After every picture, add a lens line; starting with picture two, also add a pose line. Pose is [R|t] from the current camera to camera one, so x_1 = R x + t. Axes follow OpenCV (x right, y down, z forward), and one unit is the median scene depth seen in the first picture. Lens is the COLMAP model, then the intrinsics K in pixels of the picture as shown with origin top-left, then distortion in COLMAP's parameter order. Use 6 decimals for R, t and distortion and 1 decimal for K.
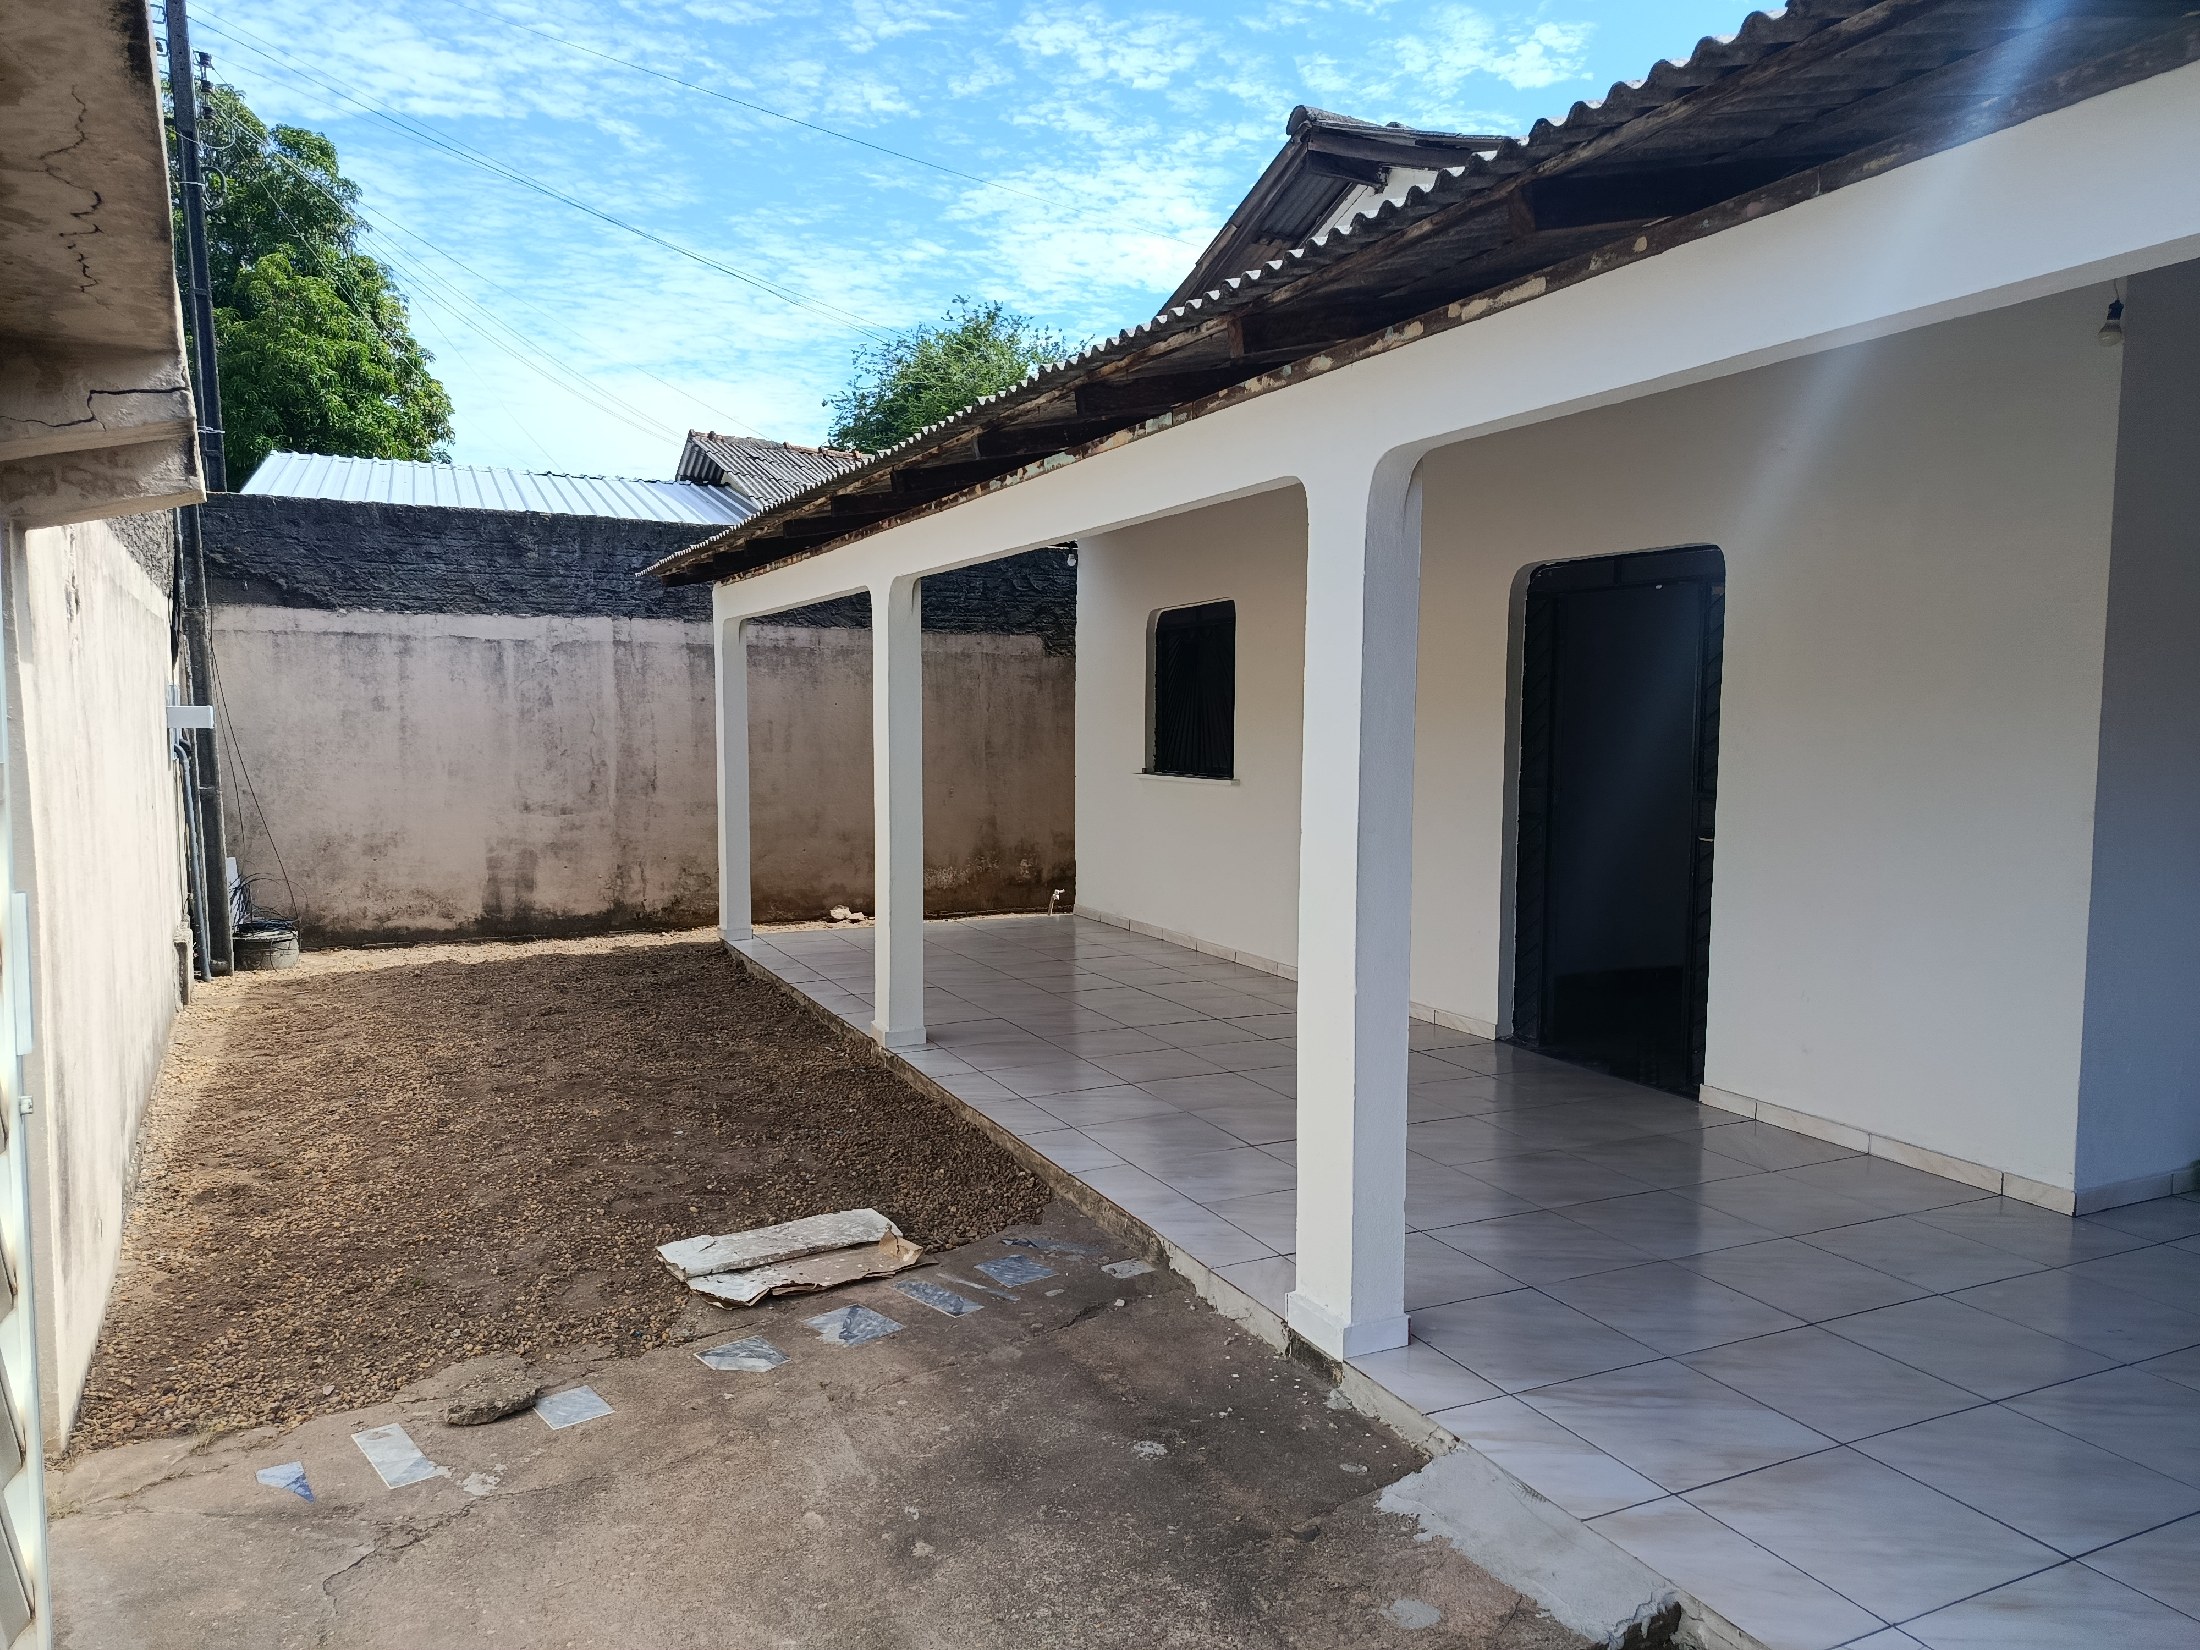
lens RADIAL K [[1493.4, 0, 1100.0], [0, 1493.4, 825.0], [0, 0, 1]] dist [0.106426, -0.101277]
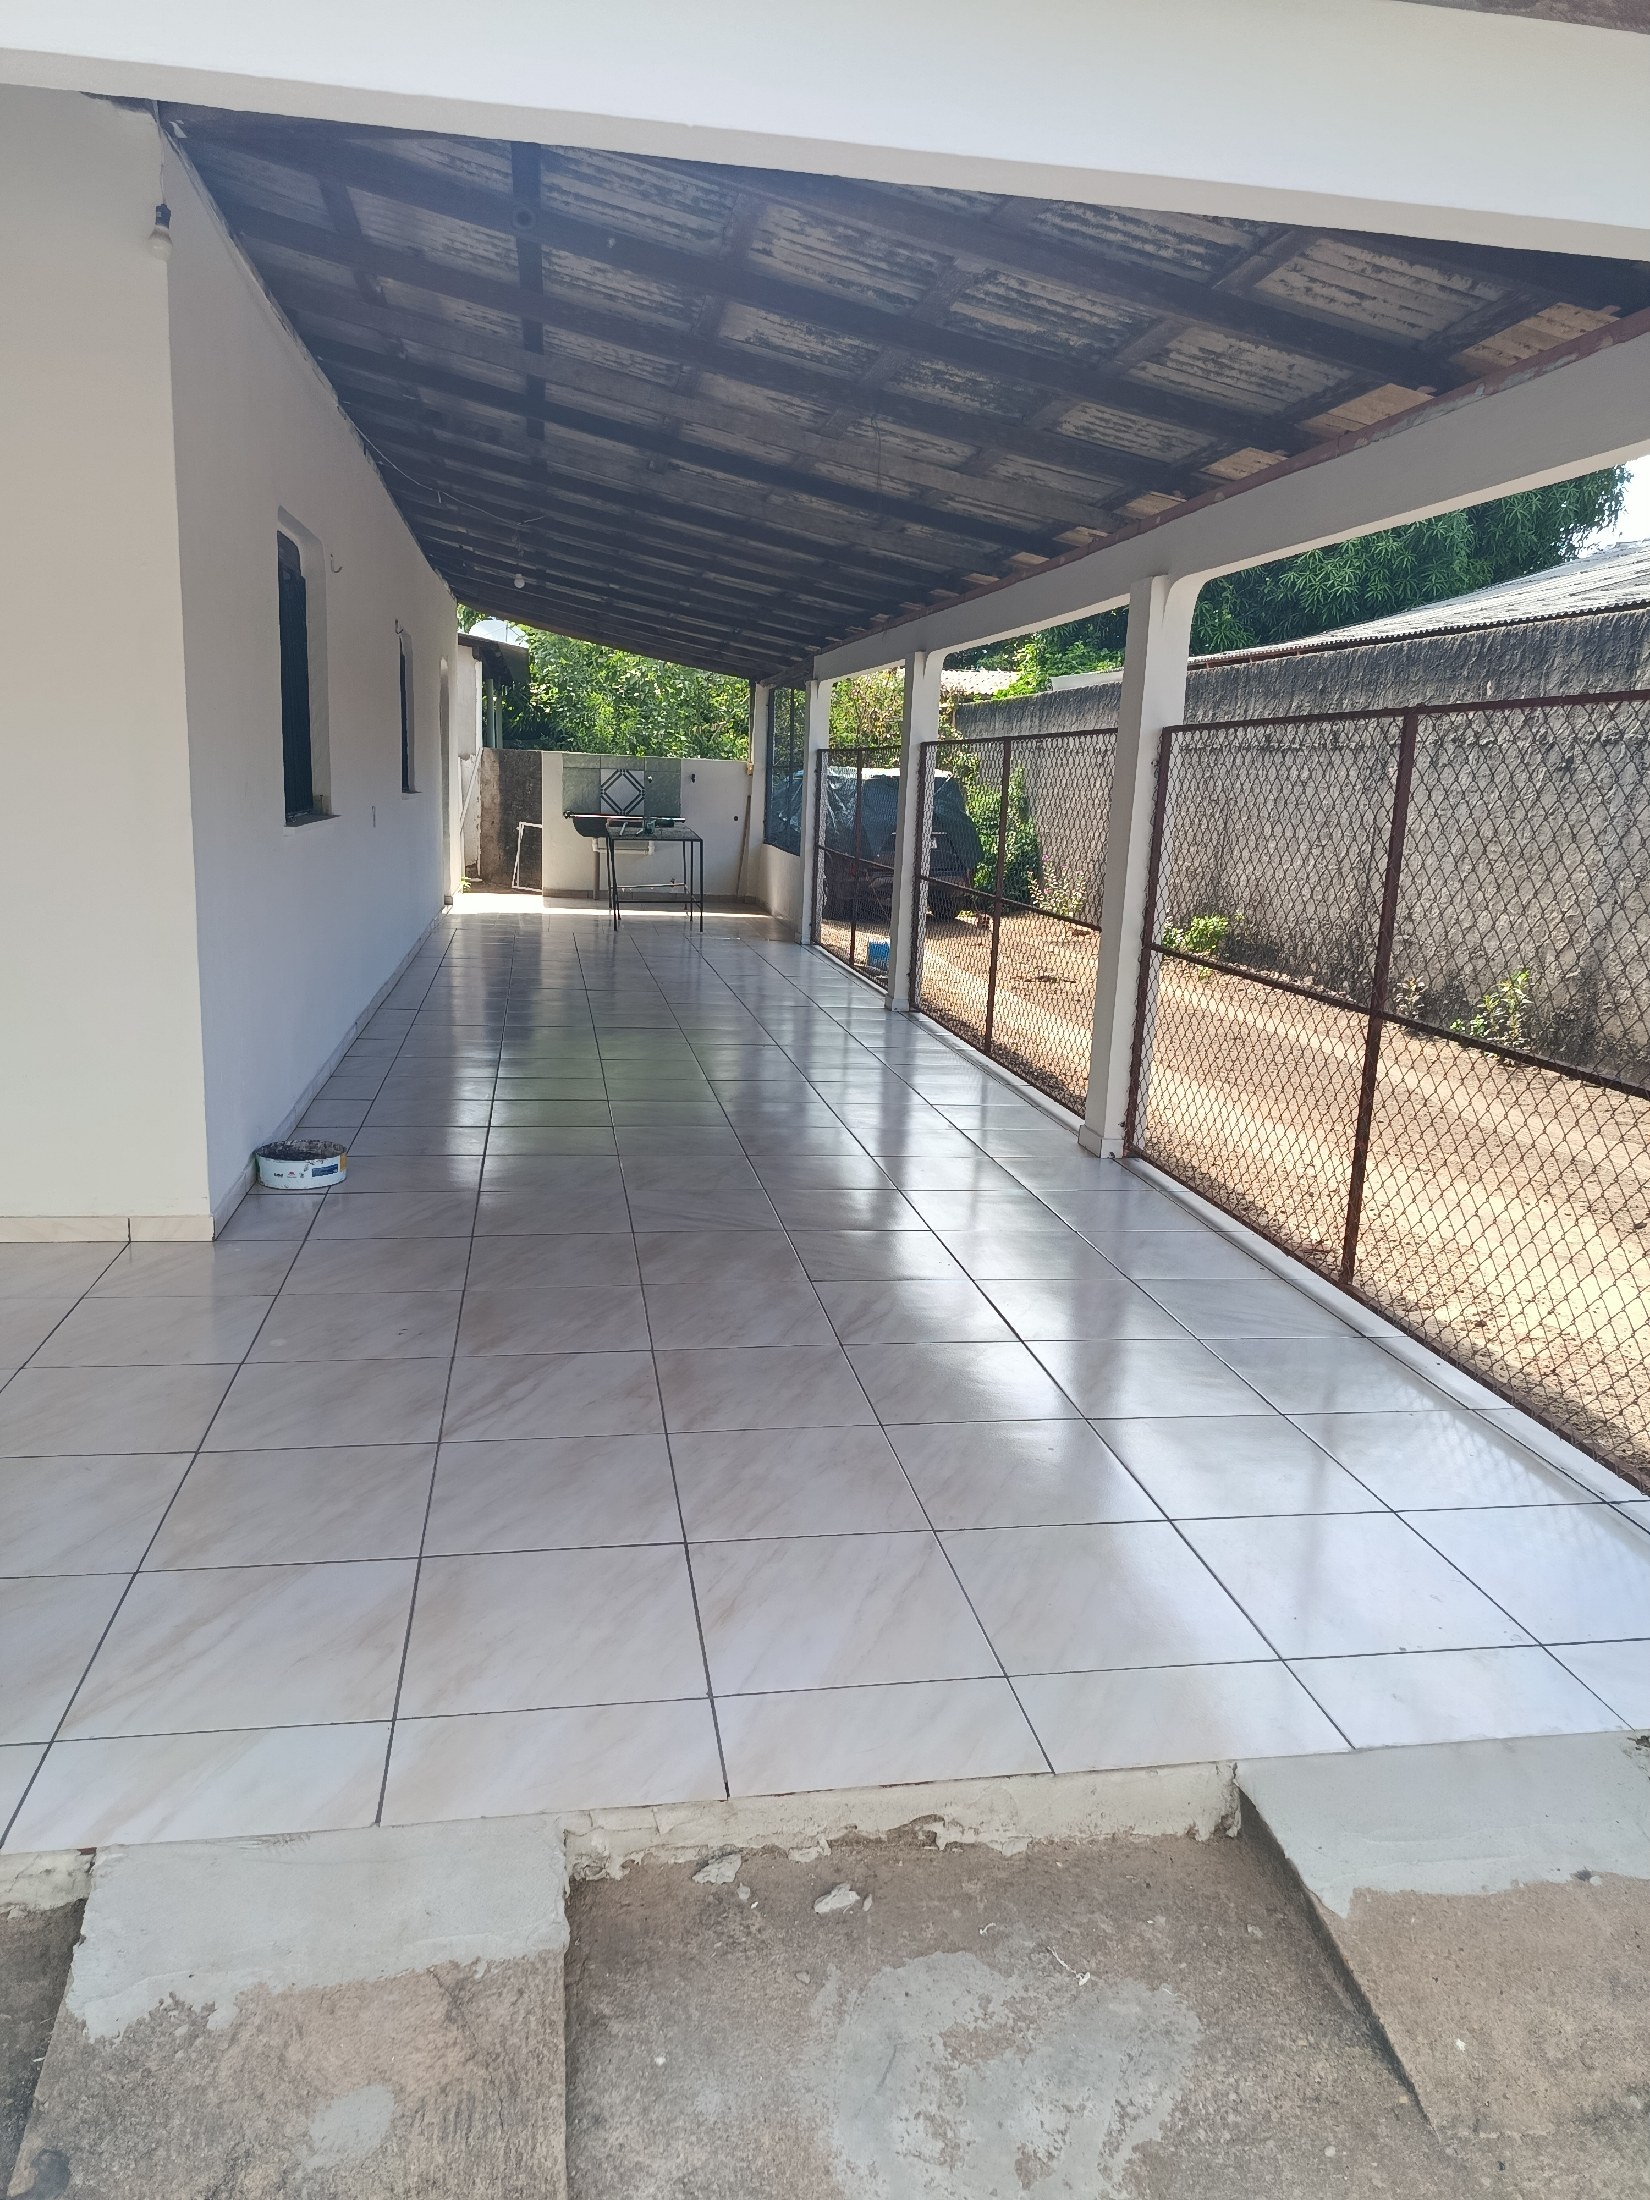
lens RADIAL K [[1546.2, 0, 821.6], [0, 1546.2, 1088.9], [0, 0, 1]] dist [0.048921, -0.049623]
pose [[0.287909, -0.190649, 0.938489, -0.140619], [0.037506, 0.981477, 0.187875, -0.003975], [-0.956923, -0.018892, 0.289726, 0.353747]]
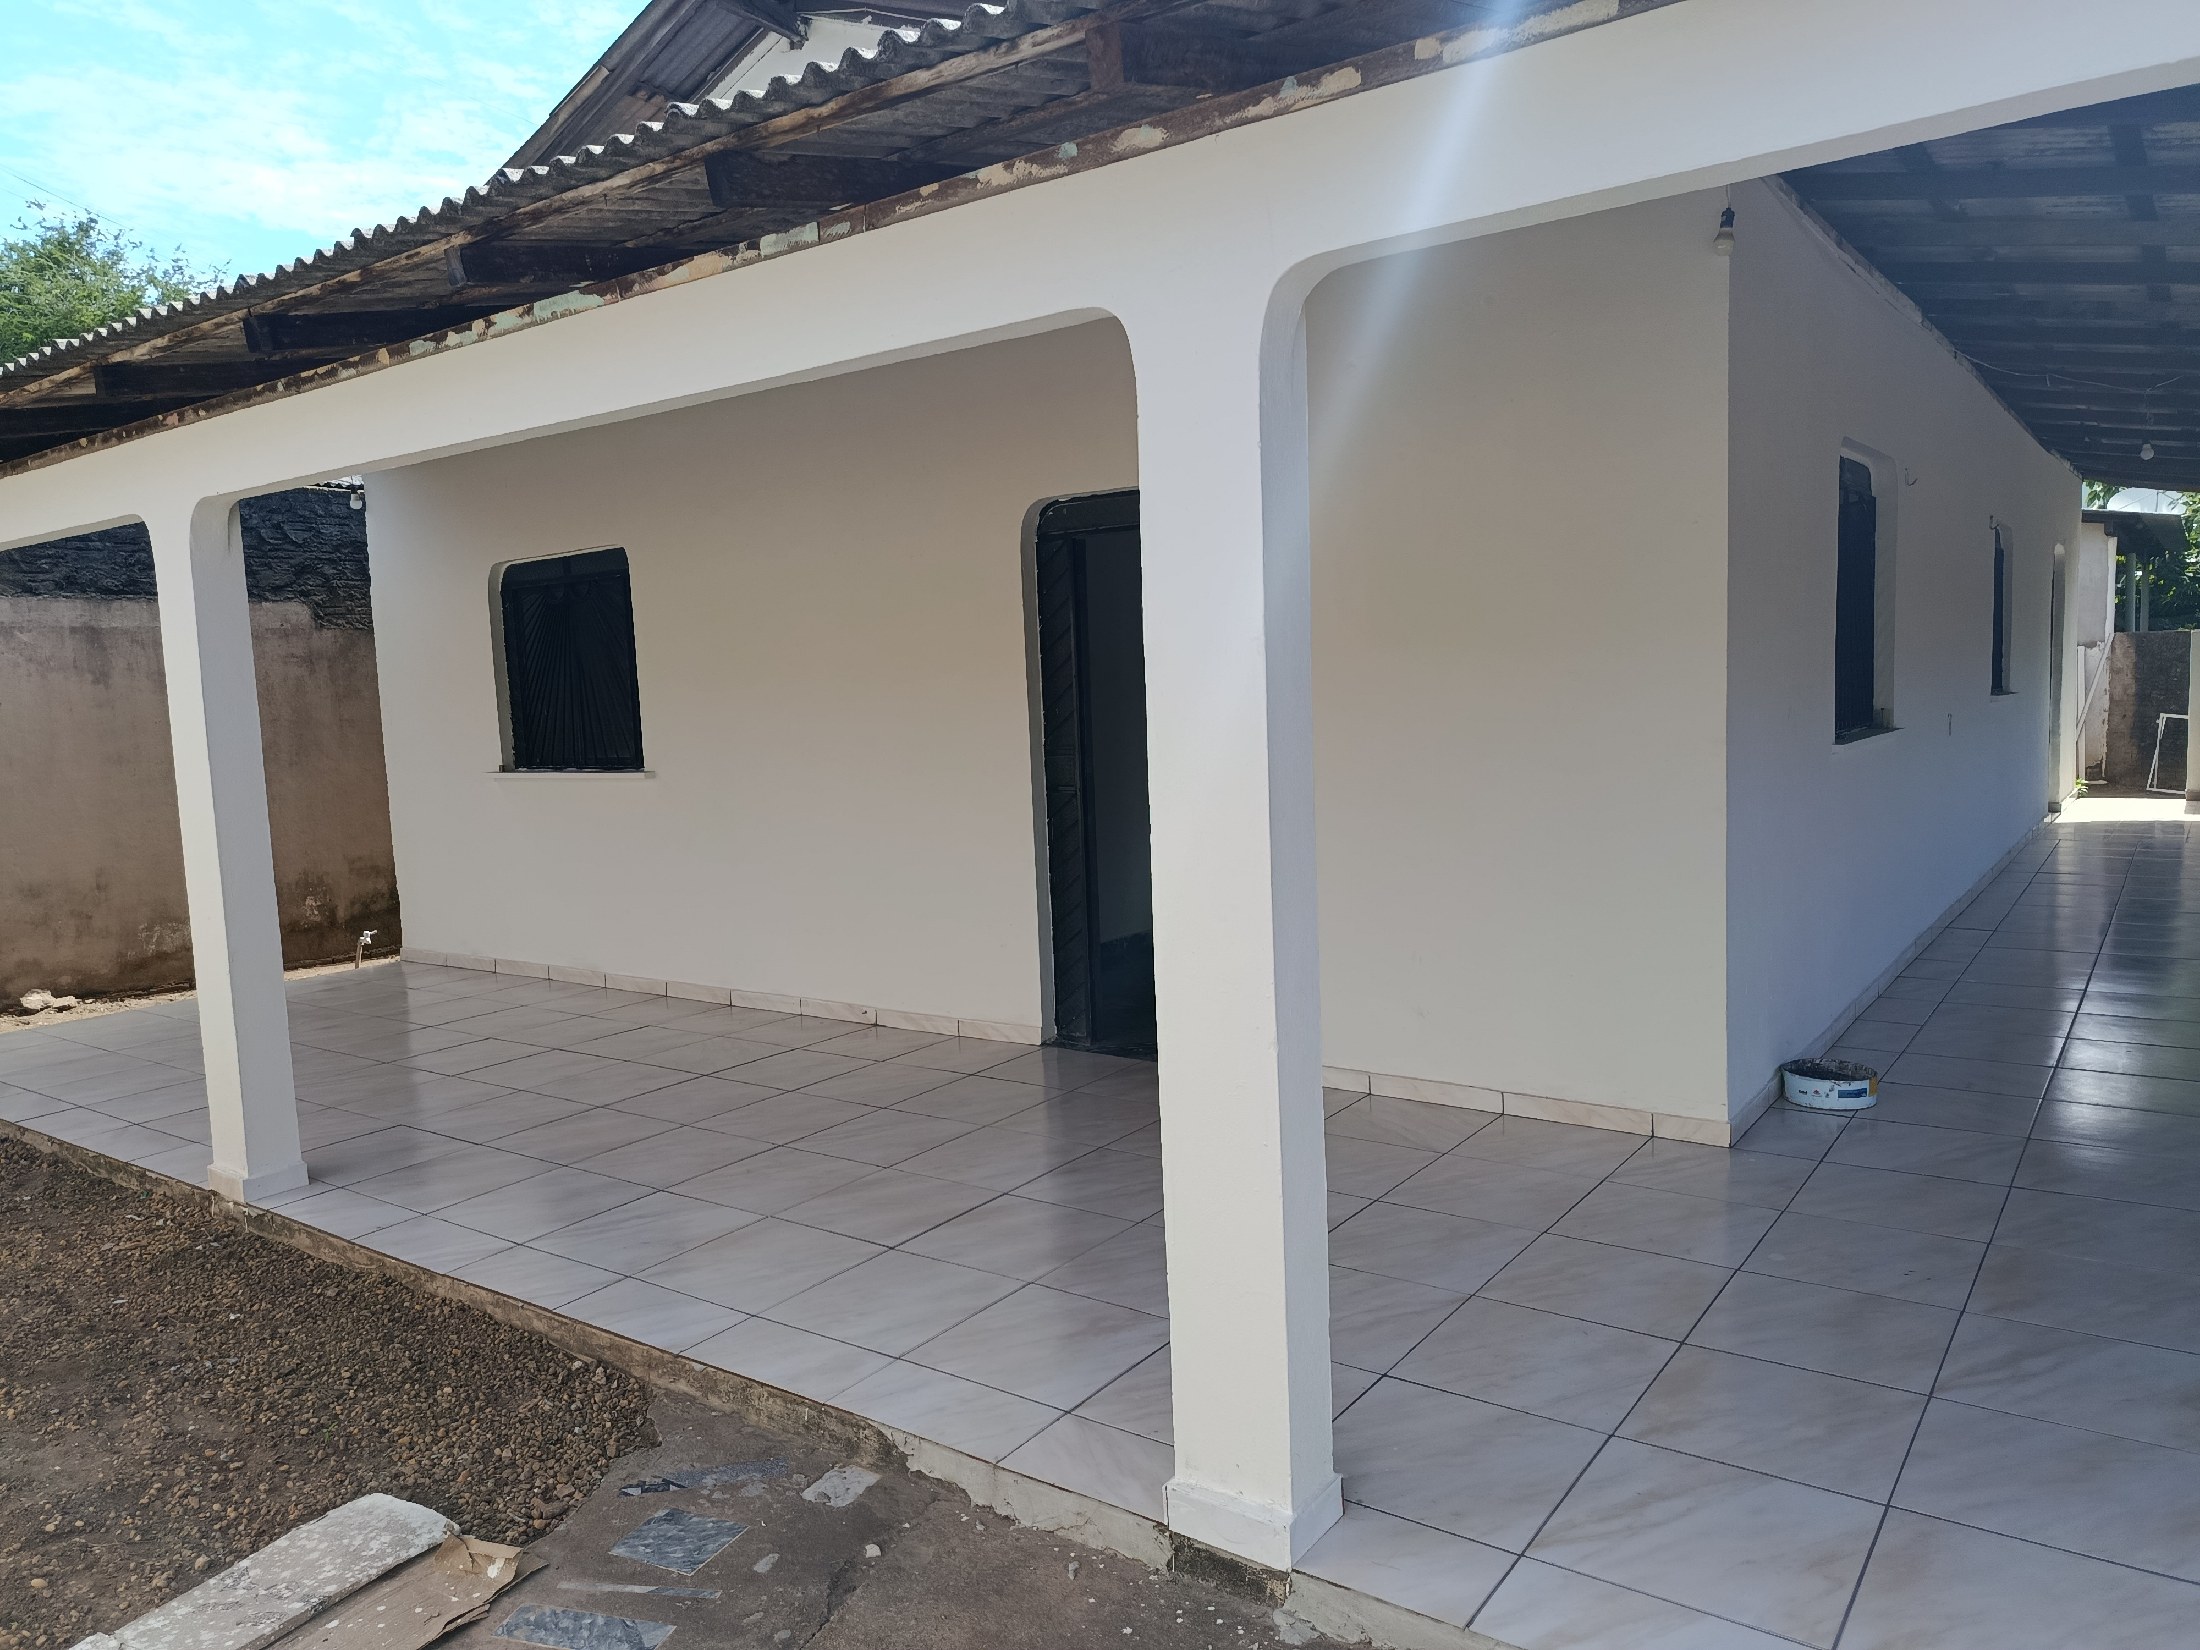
lens RADIAL K [[1546.2, 0, 1100.0], [0, 1546.2, 825.0], [0, 0, 1]] dist [0.048921, -0.049623]
pose [[0.882536, -0.086922, 0.462142, -0.164550], [0.081383, 0.996171, 0.031951, -0.016014], [-0.463150, 0.009412, 0.886230, 0.290395]]
